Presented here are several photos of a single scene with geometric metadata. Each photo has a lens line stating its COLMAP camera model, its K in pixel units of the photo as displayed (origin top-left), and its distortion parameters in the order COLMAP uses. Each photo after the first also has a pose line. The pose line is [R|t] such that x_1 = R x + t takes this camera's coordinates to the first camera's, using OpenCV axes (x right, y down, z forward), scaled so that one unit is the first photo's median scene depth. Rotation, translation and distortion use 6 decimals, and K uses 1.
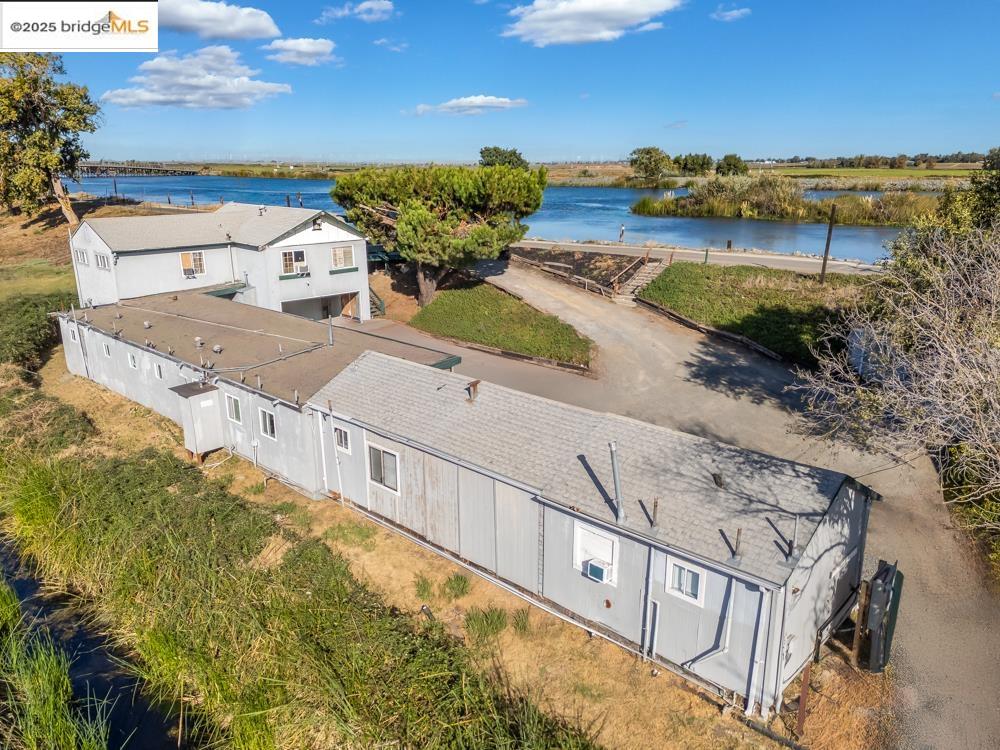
lens RADIAL K [[742.4, 0, 500.0], [0, 742.4, 375.0], [0, 0, 1]] dist [0.092241, -0.093046]
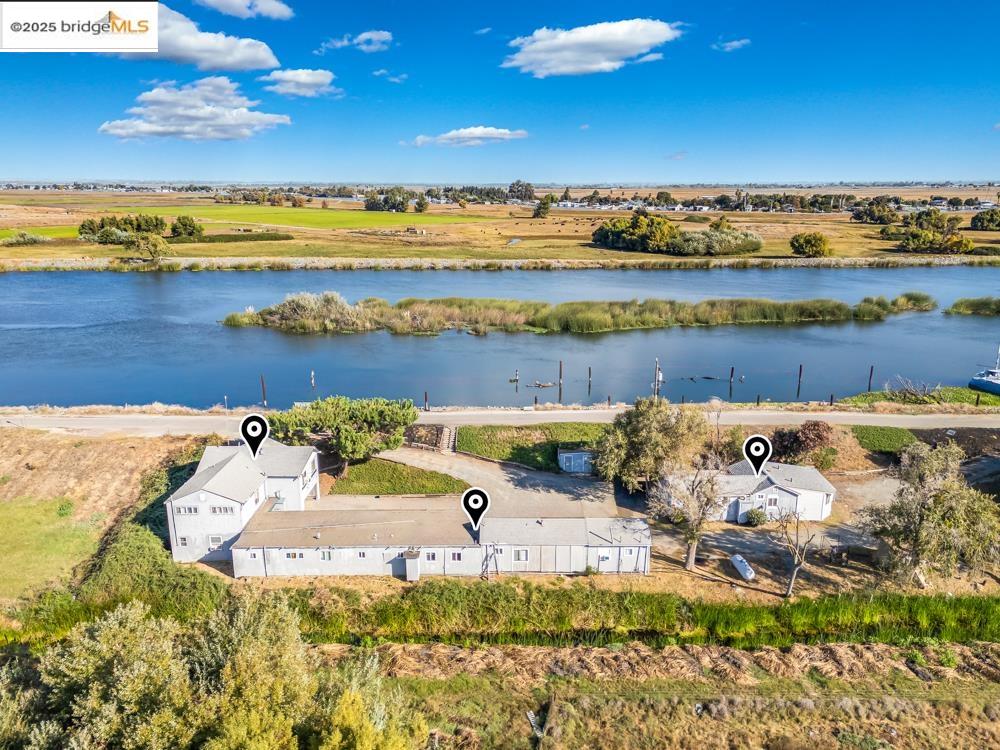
lens RADIAL K [[738.9, 0, 500.0], [0, 738.9, 375.0], [0, 0, 1]] dist [0.087069, -0.092616]
pose [[0.731210, -0.171712, 0.660187, -1.146745], [0.189309, 0.980865, 0.045443, -0.413779], [-0.655358, 0.091751, 0.749725, -0.719299]]
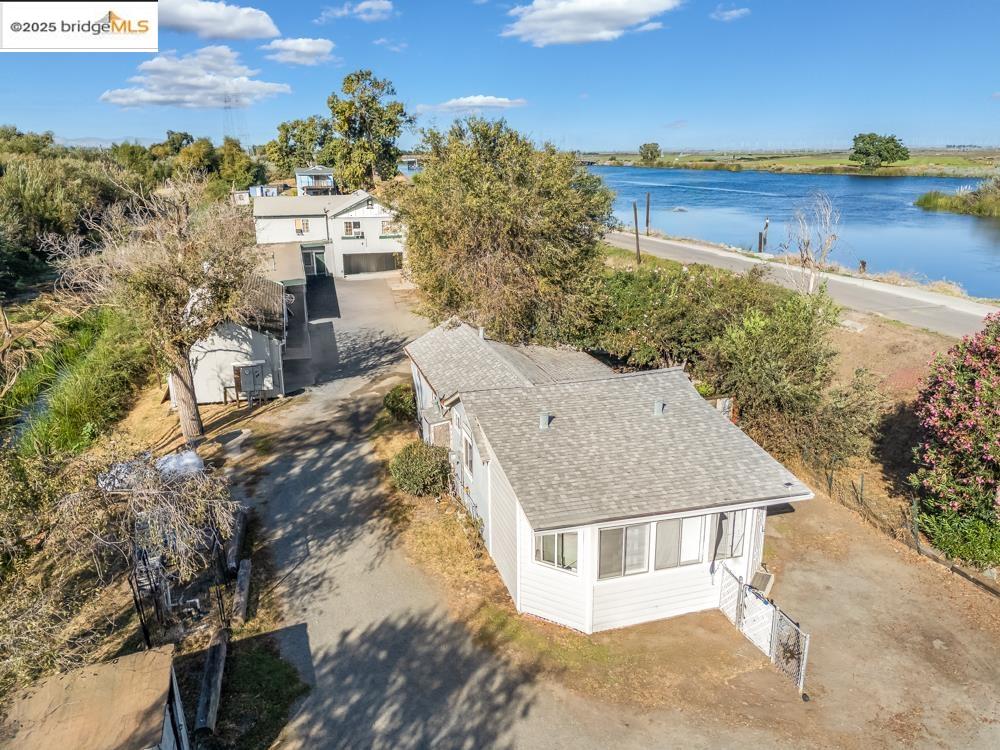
lens RADIAL K [[738.9, 0, 500.0], [0, 738.9, 375.0], [0, 0, 1]] dist [0.087069, -0.092616]
pose [[0.857406, 0.146537, -0.493337, 0.849652], [-0.138673, 0.988933, 0.052735, 0.027880], [0.495605, 0.023197, 0.868238, -0.193233]]
